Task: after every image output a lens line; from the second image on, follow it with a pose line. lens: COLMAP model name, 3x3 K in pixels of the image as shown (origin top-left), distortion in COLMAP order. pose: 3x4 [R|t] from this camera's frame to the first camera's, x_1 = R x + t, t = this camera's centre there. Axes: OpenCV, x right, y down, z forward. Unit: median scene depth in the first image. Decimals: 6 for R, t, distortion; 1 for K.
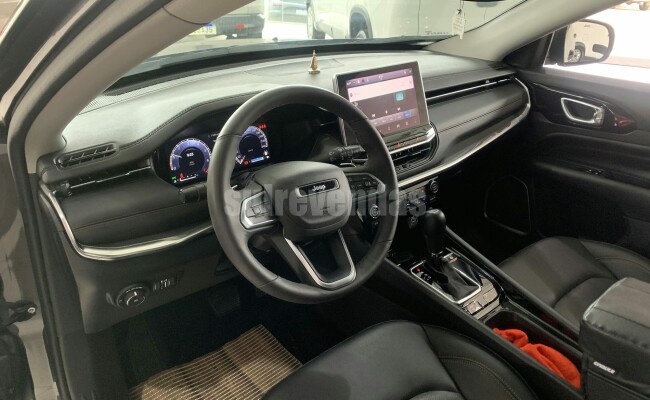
lens RADIAL K [[501.4, 0, 325.0], [0, 501.4, 200.0], [0, 0, 1]] dist [0.135164, -0.366739]
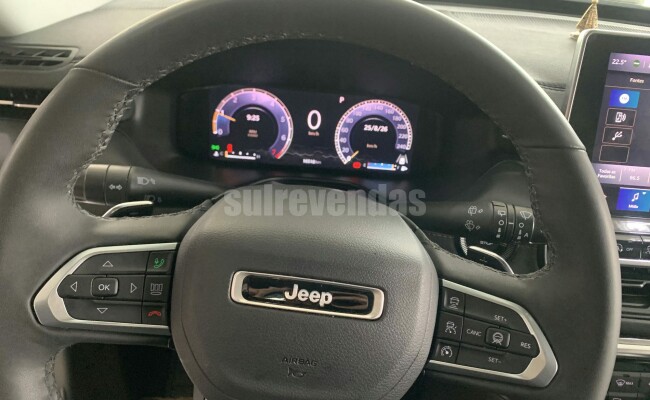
lens RADIAL K [[500.3, 0, 325.0], [0, 500.3, 200.0], [0, 0, 1]] dist [0.070193, -0.121123]
pose [[0.768585, 0.367389, -0.523739, 0.109764], [-0.350369, 0.926701, 0.135891, -0.098240], [0.535275, 0.079059, 0.840970, 0.524156]]
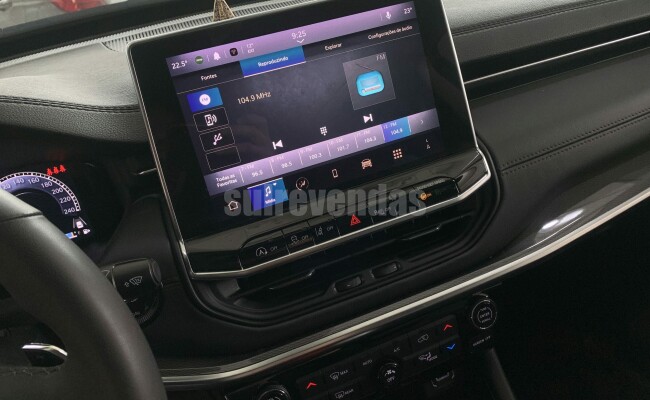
lens RADIAL K [[501.4, 0, 325.0], [0, 501.4, 200.0], [0, 0, 1]] dist [0.135164, -0.366739]
pose [[0.928697, 0.036842, -0.369005, 0.263802], [-0.000959, 0.995288, 0.096957, -0.161145], [0.370839, -0.089689, 0.924356, 0.659710]]
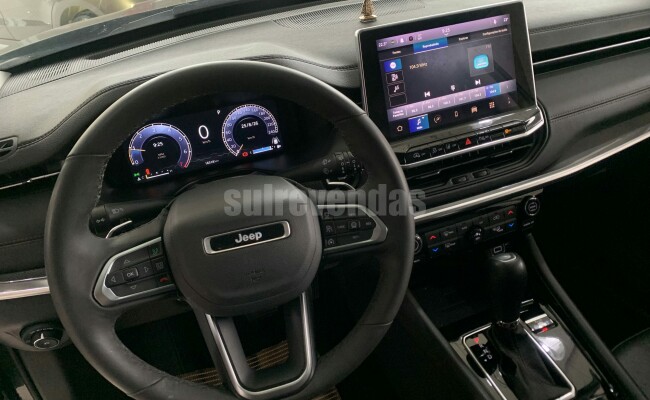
lens RADIAL K [[500.3, 0, 325.0], [0, 500.3, 200.0], [0, 0, 1]] dist [0.070193, -0.121123]
pose [[0.937048, 0.106710, -0.332496, 0.197889], [-0.061305, 0.987648, 0.144199, -0.118284], [0.343777, -0.114738, 0.932016, 0.346902]]
